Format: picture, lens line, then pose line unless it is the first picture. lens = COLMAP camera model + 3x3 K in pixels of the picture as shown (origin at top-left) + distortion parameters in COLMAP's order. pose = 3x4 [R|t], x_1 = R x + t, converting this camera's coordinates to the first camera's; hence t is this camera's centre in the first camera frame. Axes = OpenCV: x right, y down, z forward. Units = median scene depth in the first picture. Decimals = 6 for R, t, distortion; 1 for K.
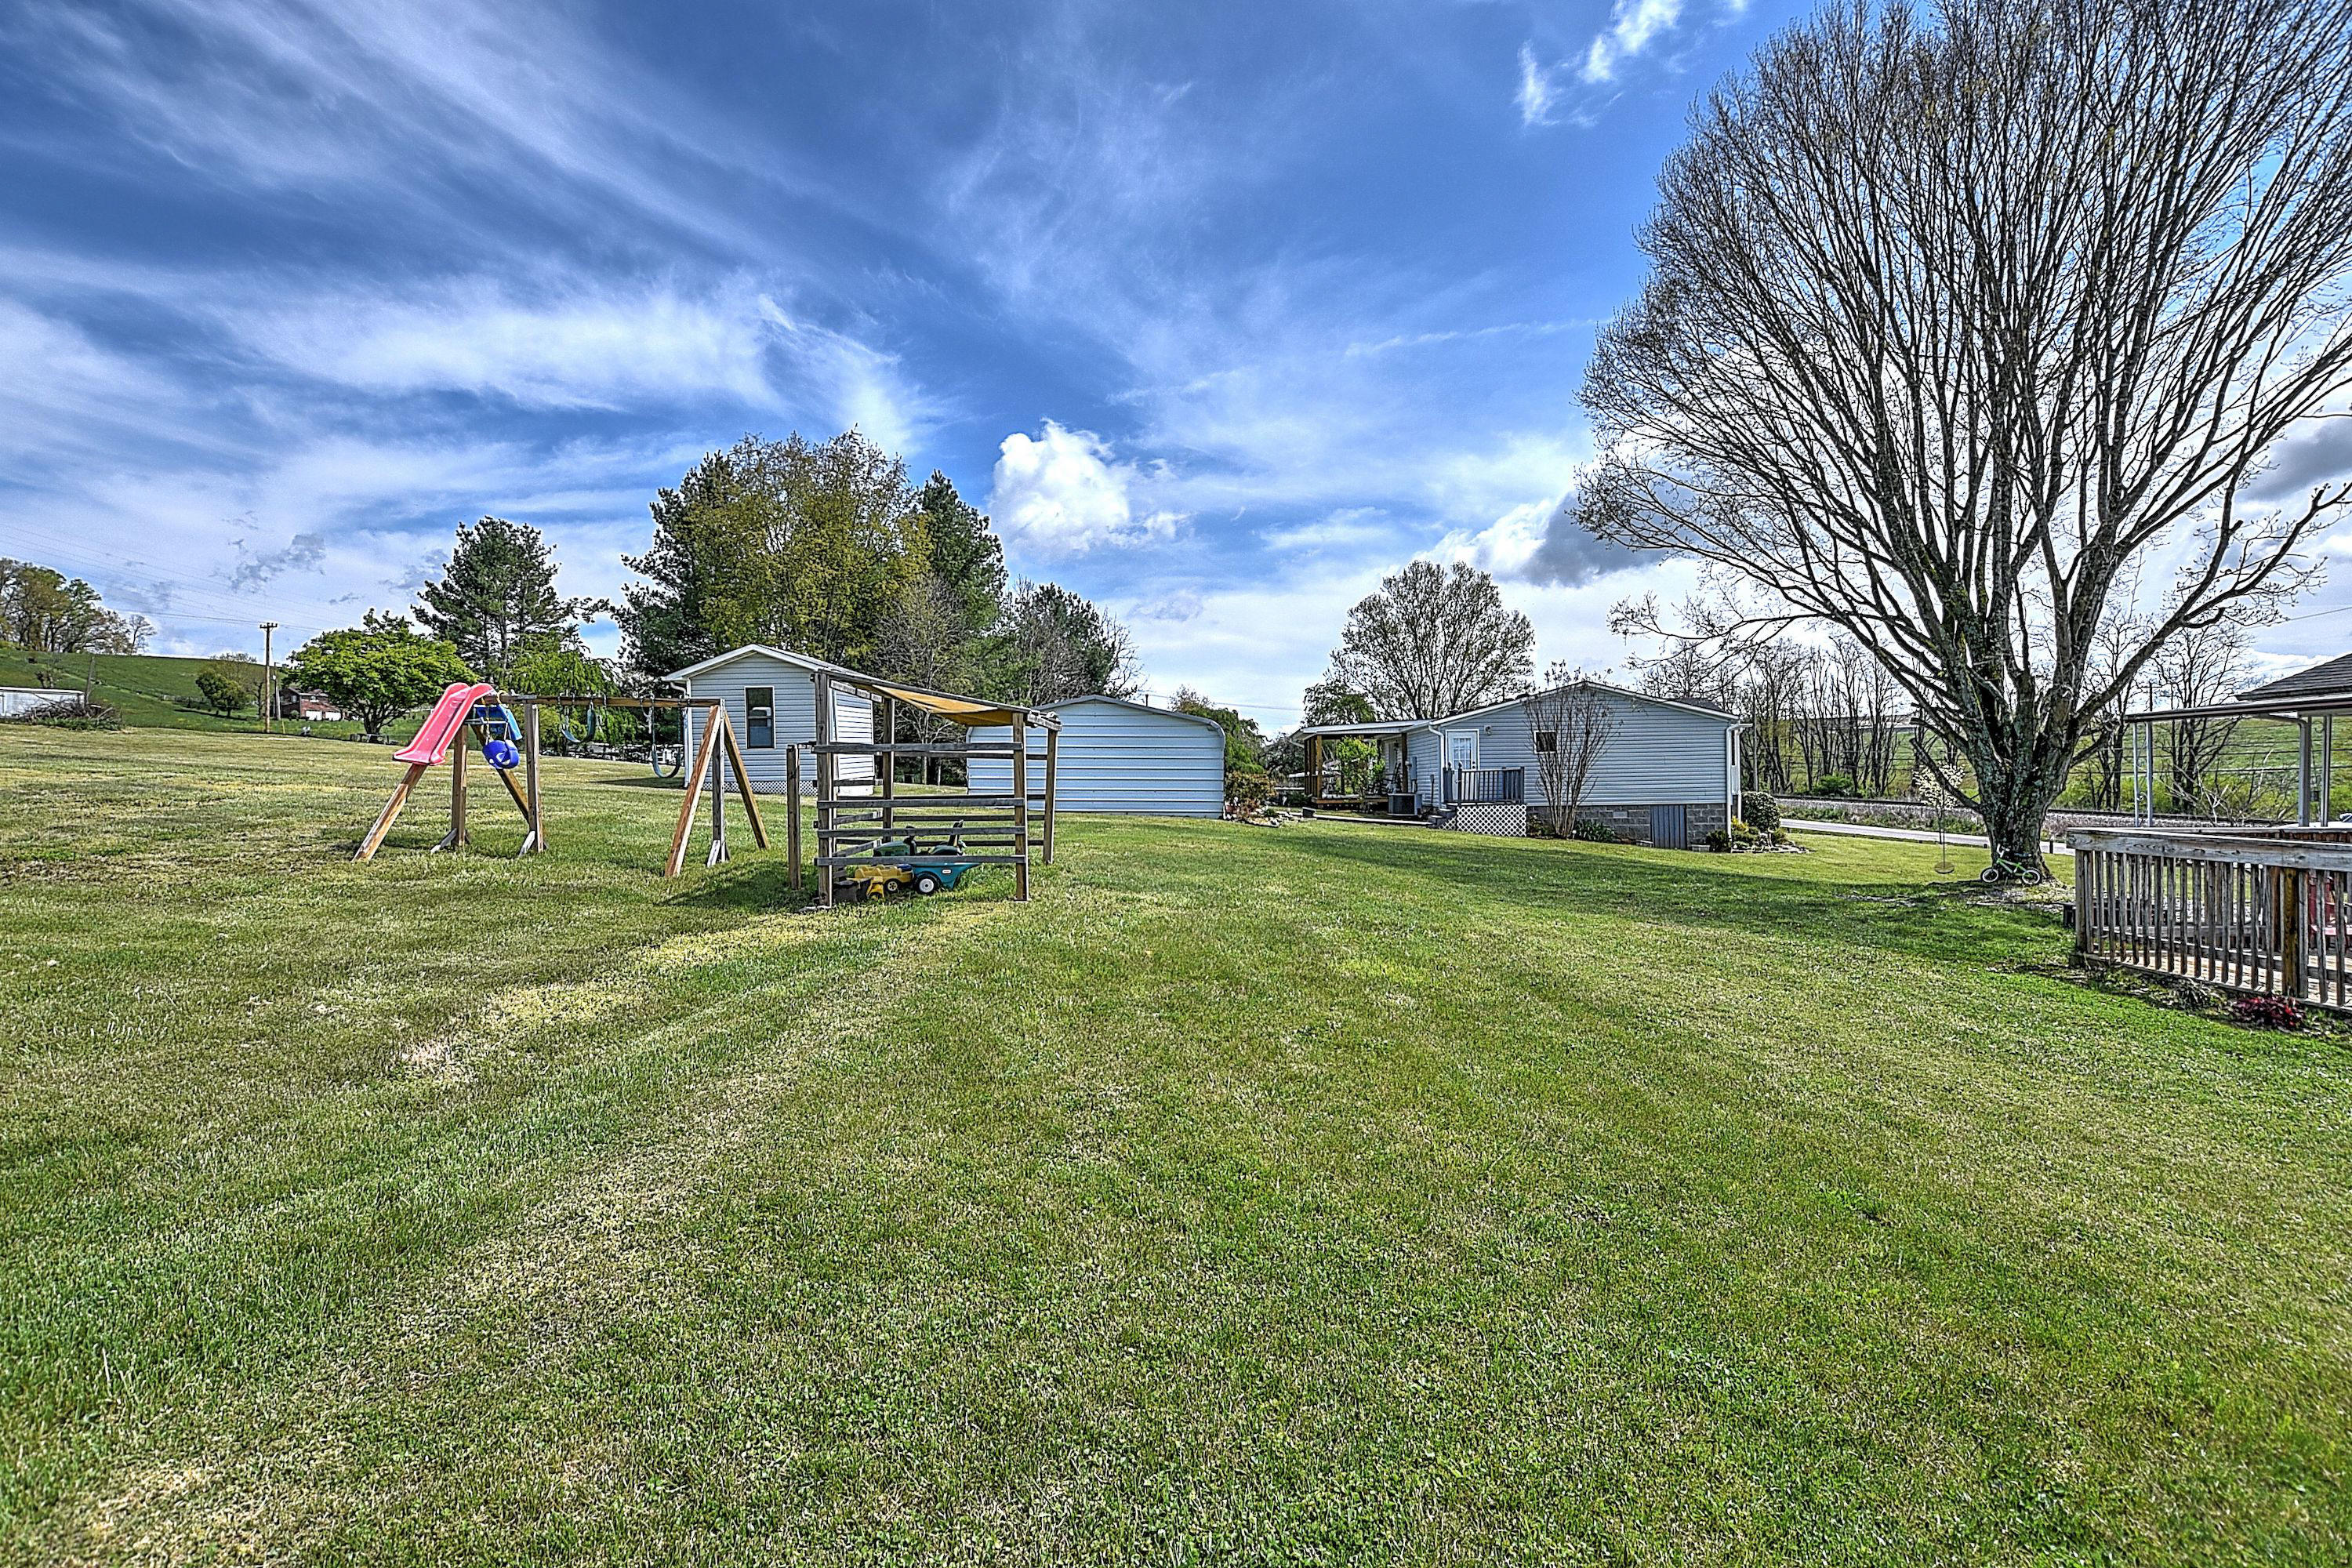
lens RADIAL K [[1057.0, 0, 1215.4], [0, 1057.0, 773.1], [0, 0, 1]] dist [-0.000060, 0.000718]
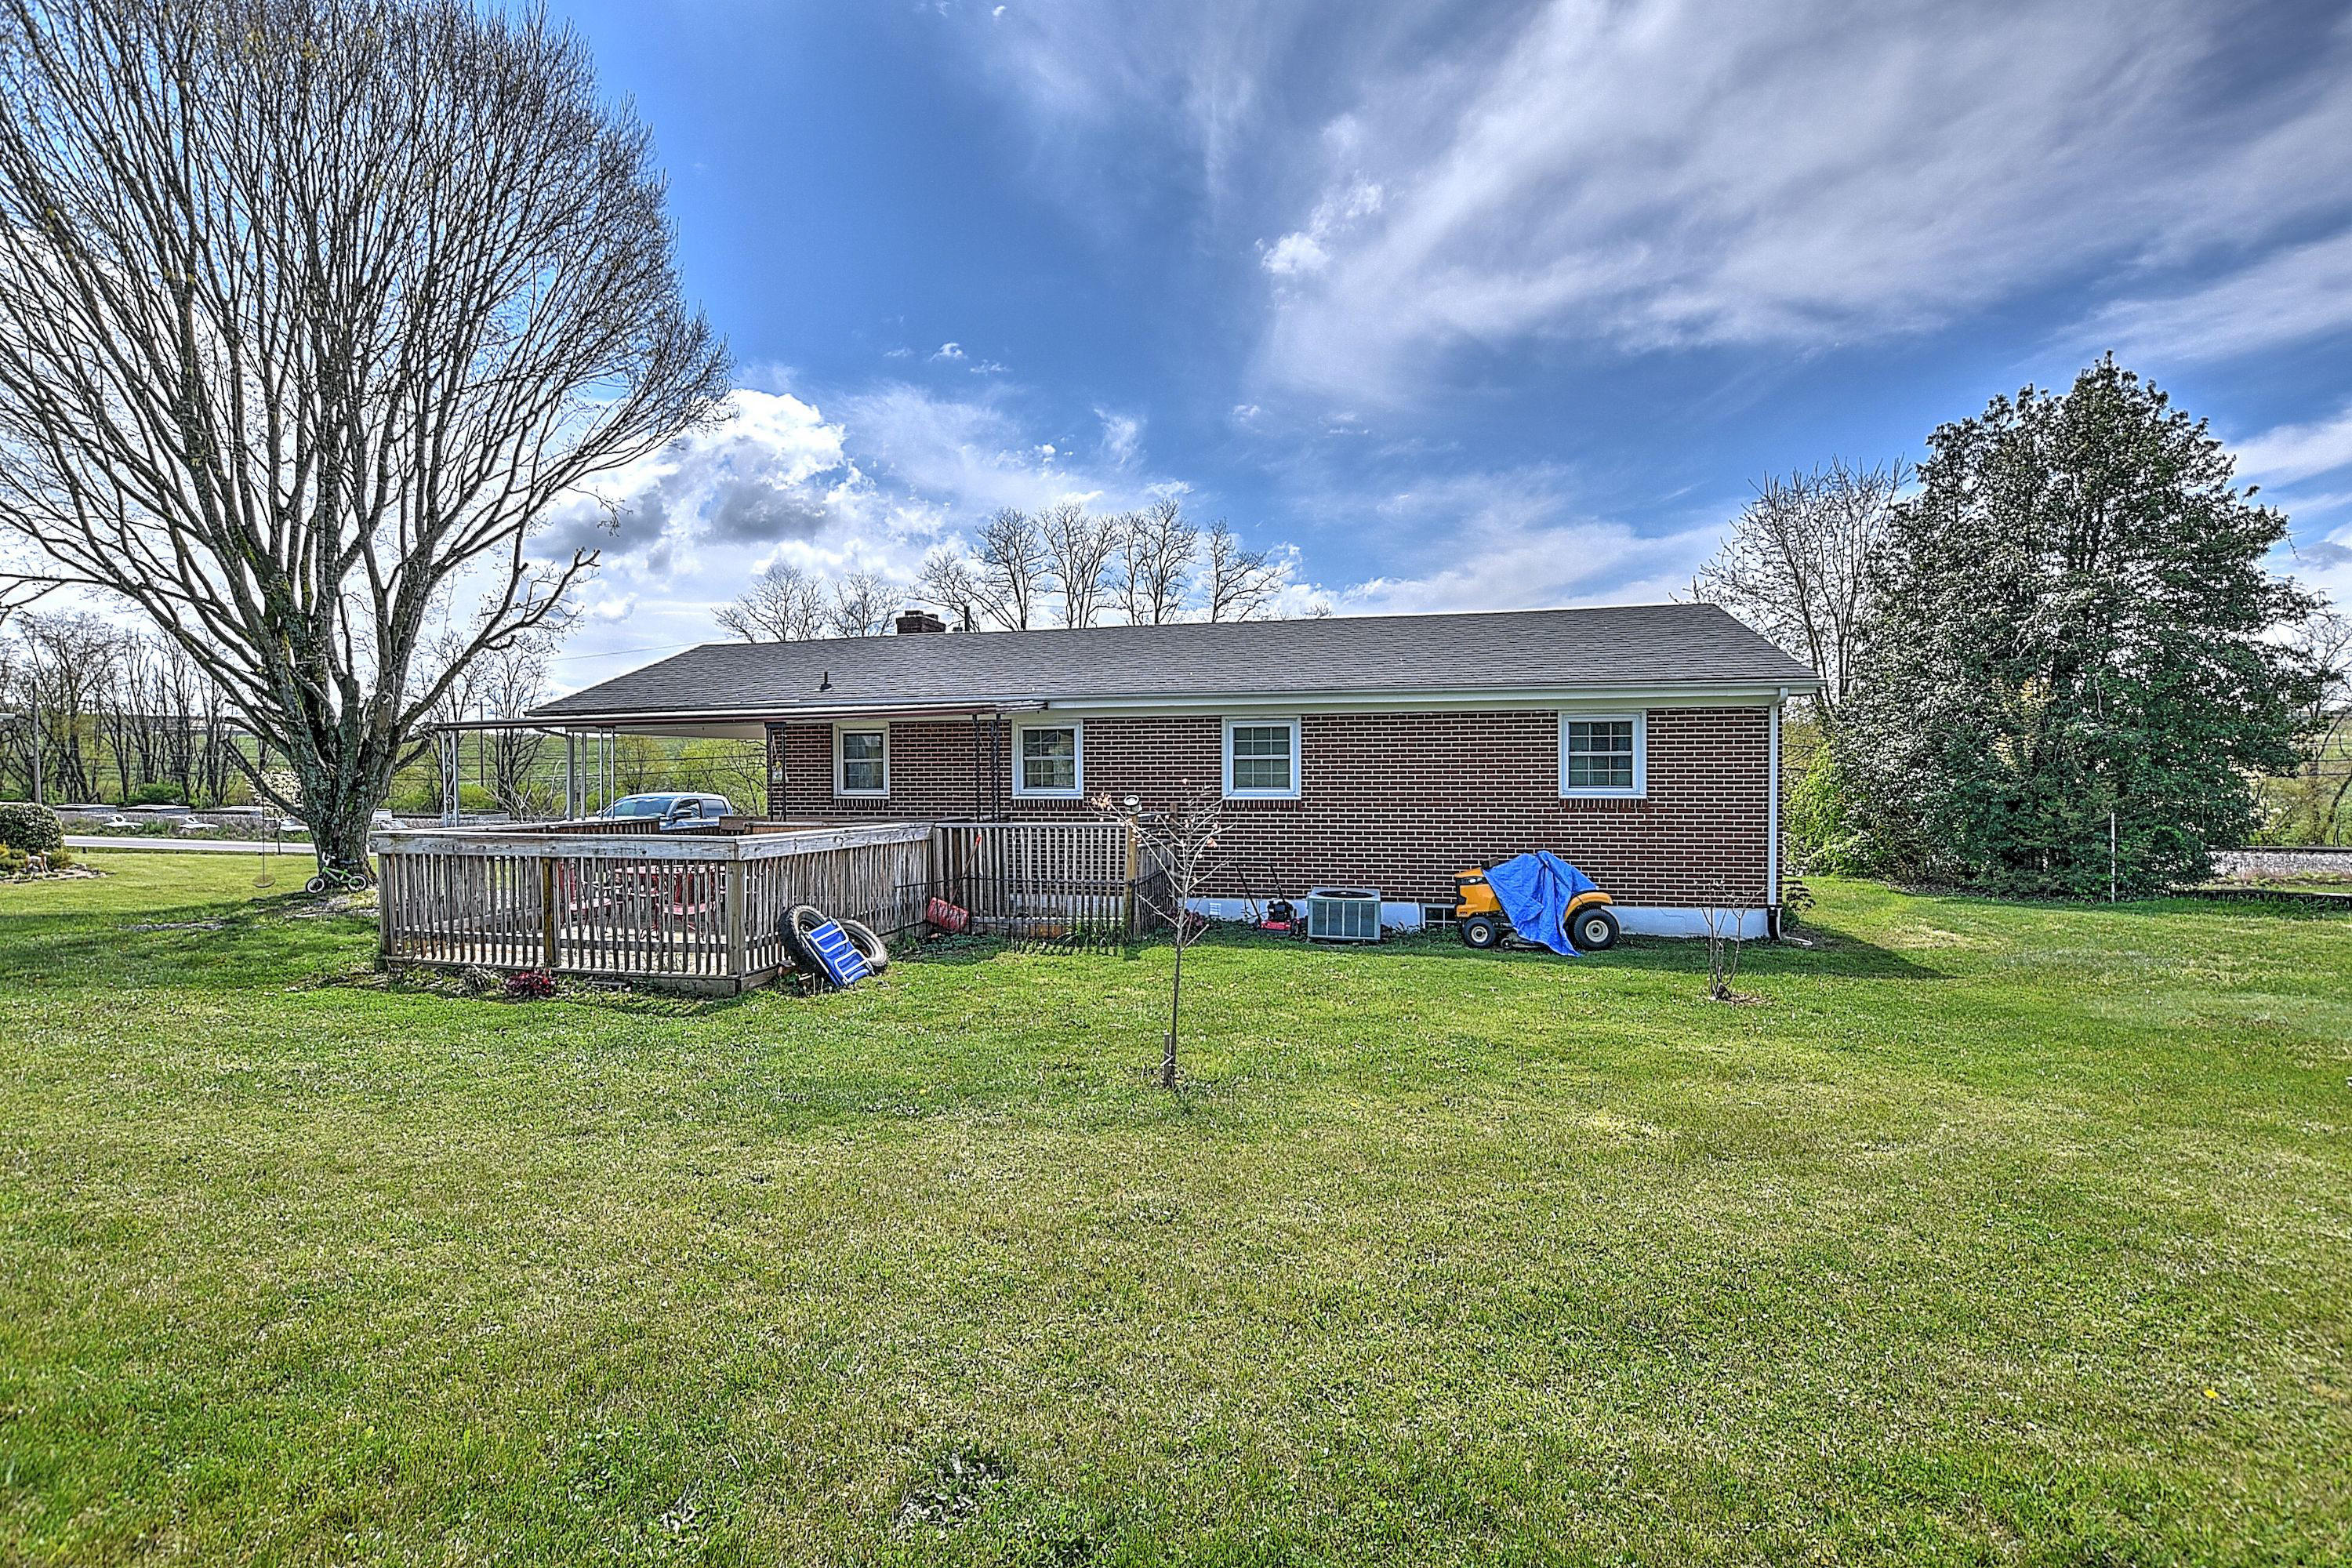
lens RADIAL K [[1029.5, 0, 1170.9], [0, 1029.5, 803.3], [0, 0, 1]] dist [-0.030642, 0.000432]
pose [[0.248467, -0.018212, 0.968469, 0.044827], [-0.002823, 0.999805, 0.019525, 0.002518], [-0.968636, -0.007586, 0.248367, 0.023817]]
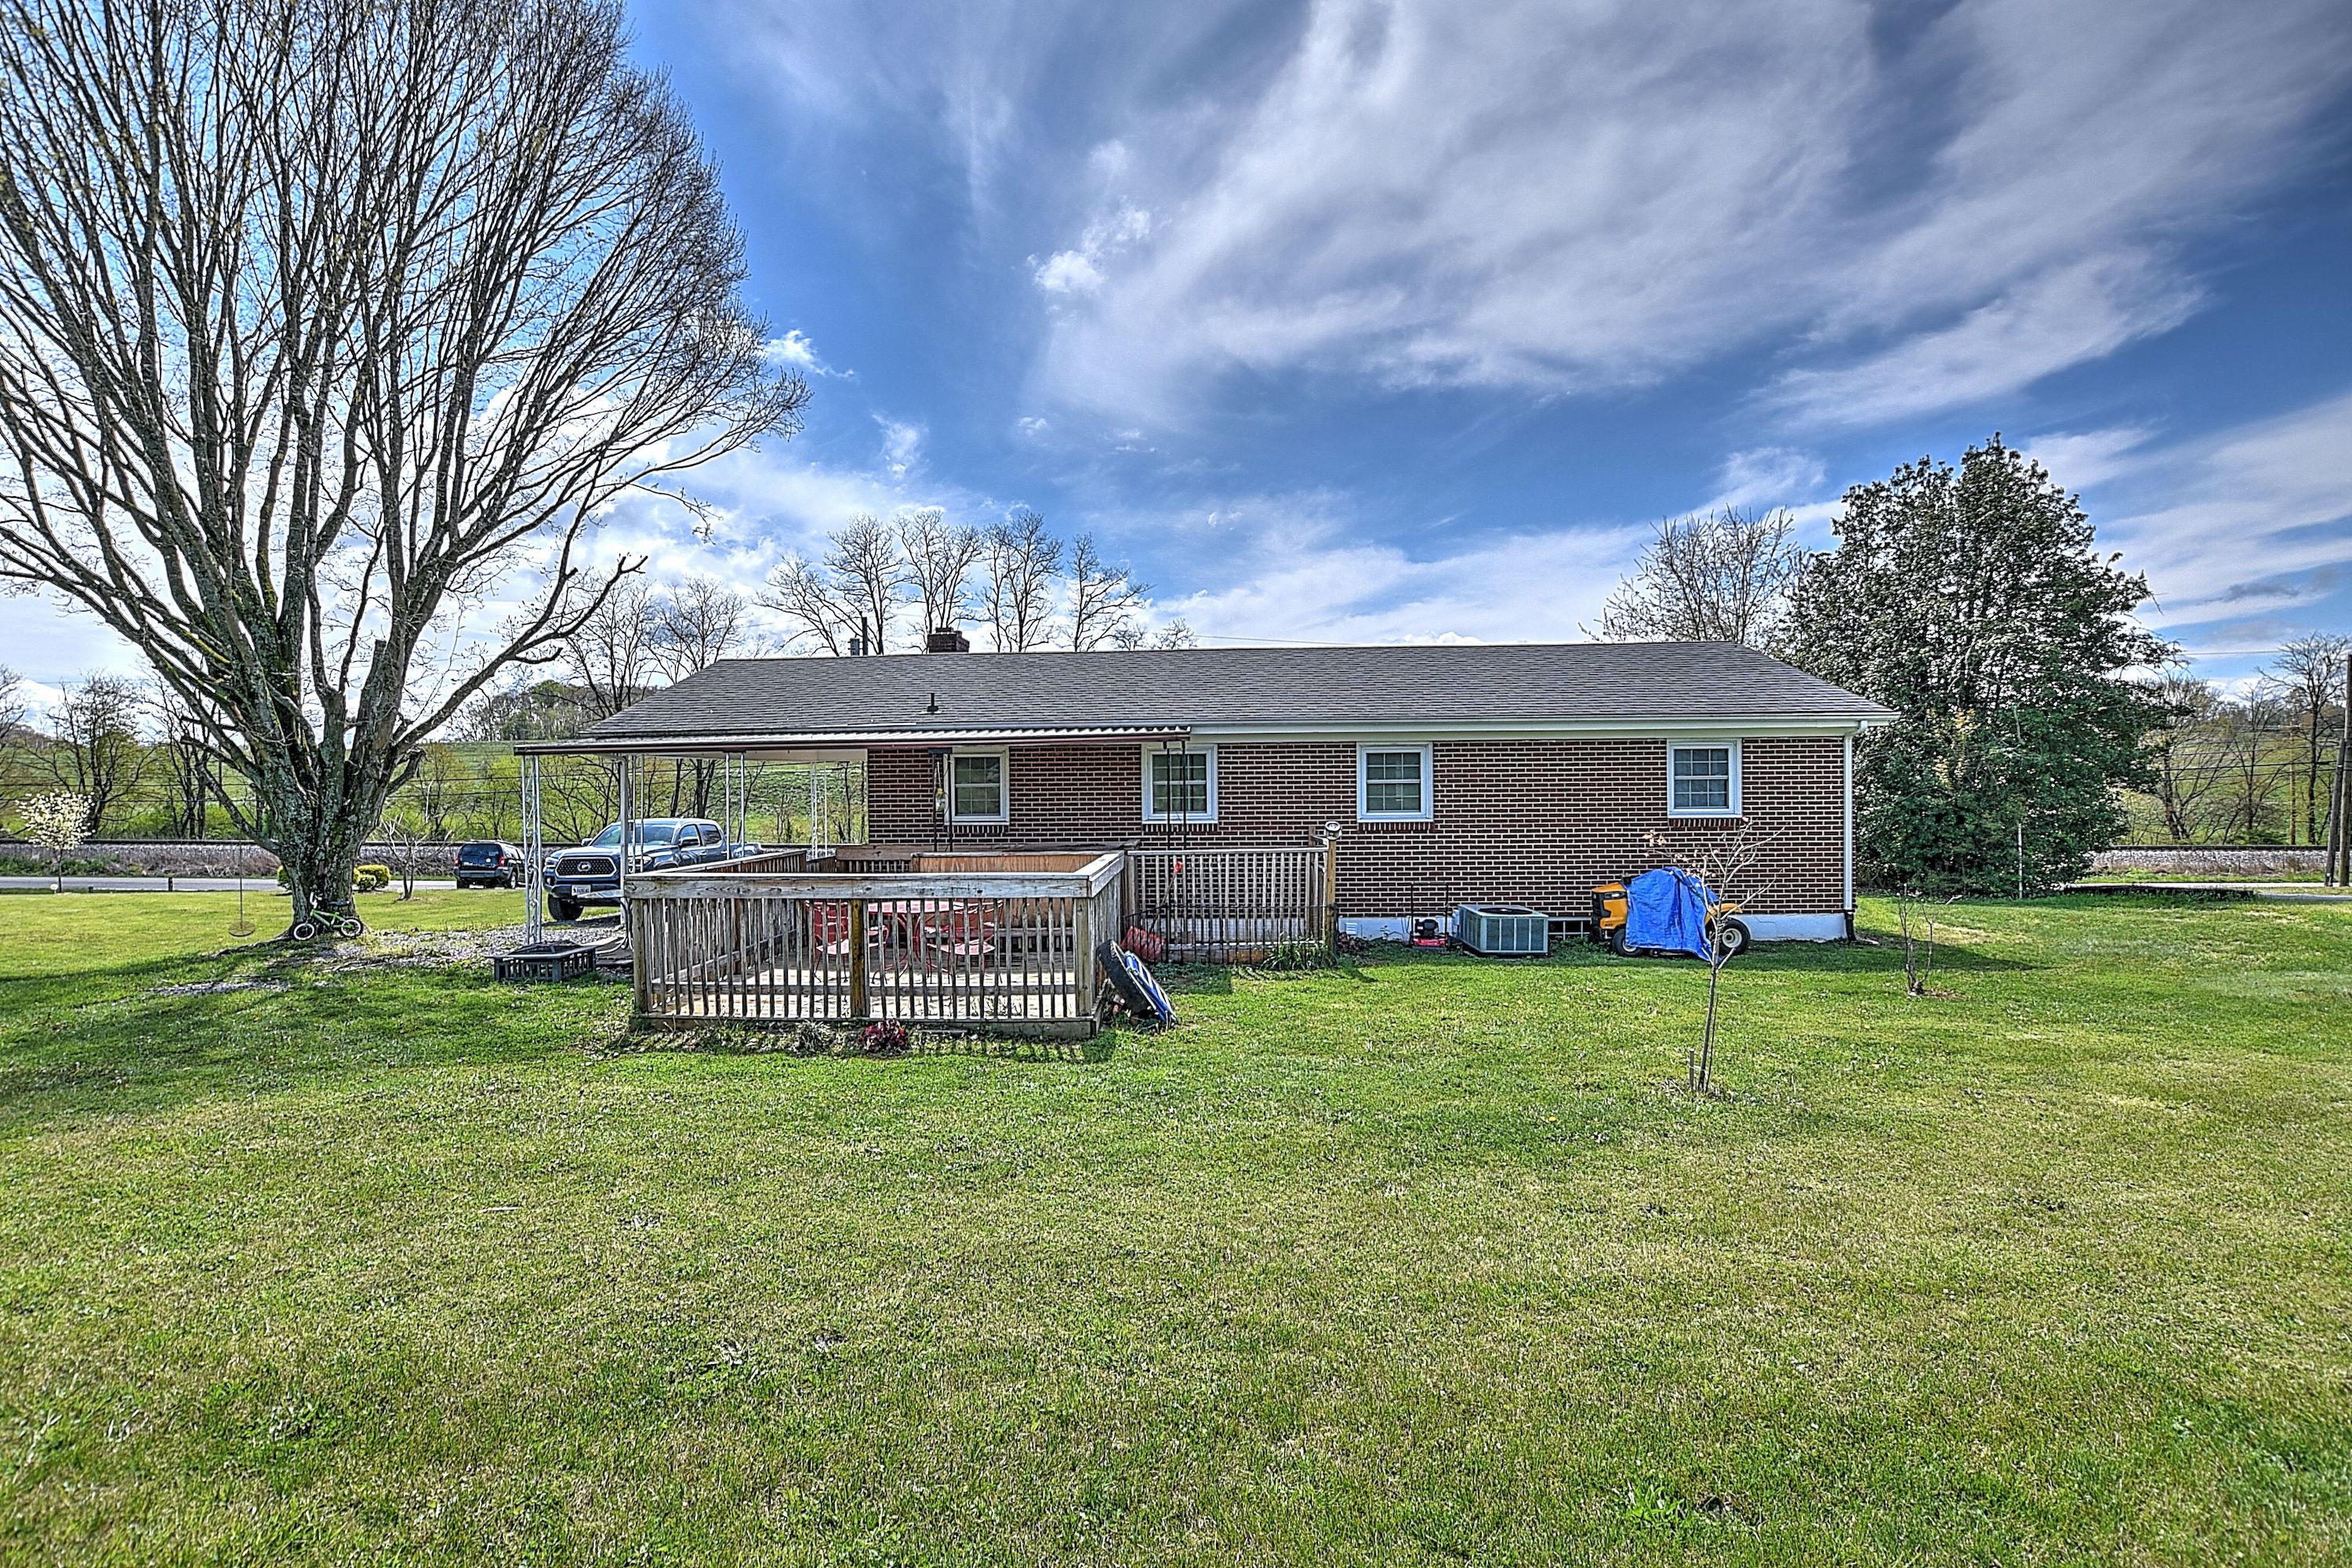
lens RADIAL K [[1029.5, 0, 1170.9], [0, 1029.5, 803.3], [0, 0, 1]] dist [-0.030642, 0.000432]
pose [[0.066225, -0.008518, 0.997768, -0.006783], [0.003822, 0.999958, 0.008283, -0.007615], [-0.997797, 0.003265, 0.066255, 0.277069]]
